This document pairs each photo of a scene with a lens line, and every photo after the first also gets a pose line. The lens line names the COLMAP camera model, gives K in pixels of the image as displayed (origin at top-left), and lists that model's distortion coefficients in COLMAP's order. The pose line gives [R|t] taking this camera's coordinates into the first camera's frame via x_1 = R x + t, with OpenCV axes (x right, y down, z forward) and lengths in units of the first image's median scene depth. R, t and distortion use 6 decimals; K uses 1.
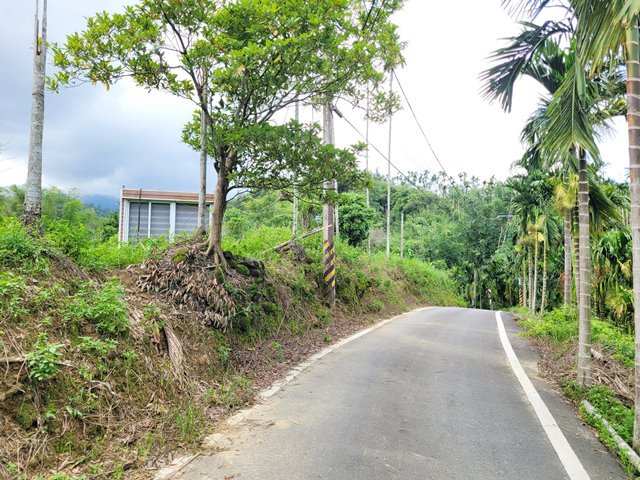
lens RADIAL K [[487.6, 0, 320.2], [0, 487.6, 239.0], [0, 0, 1]] dist [-0.005788, -0.003112]
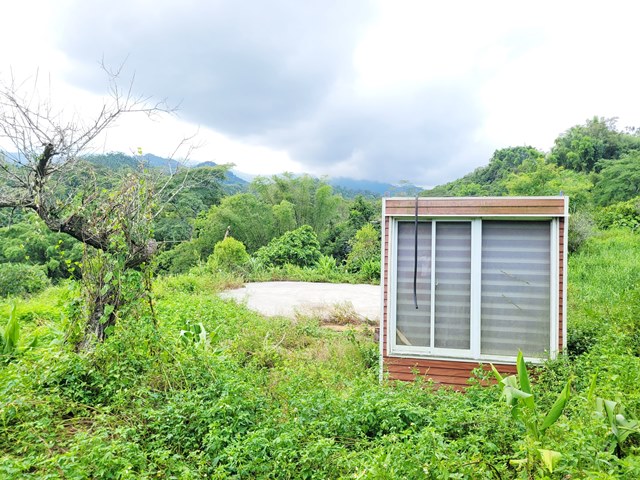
lens RADIAL K [[487.6, 0, 320.8], [0, 487.6, 239.0], [0, 0, 1]] dist [-0.005788, -0.003112]
pose [[0.888101, -0.013075, -0.459463, -0.211148], [0.036397, 0.998457, 0.041939, -0.082642], [0.458205, -0.053970, 0.887206, 0.458216]]
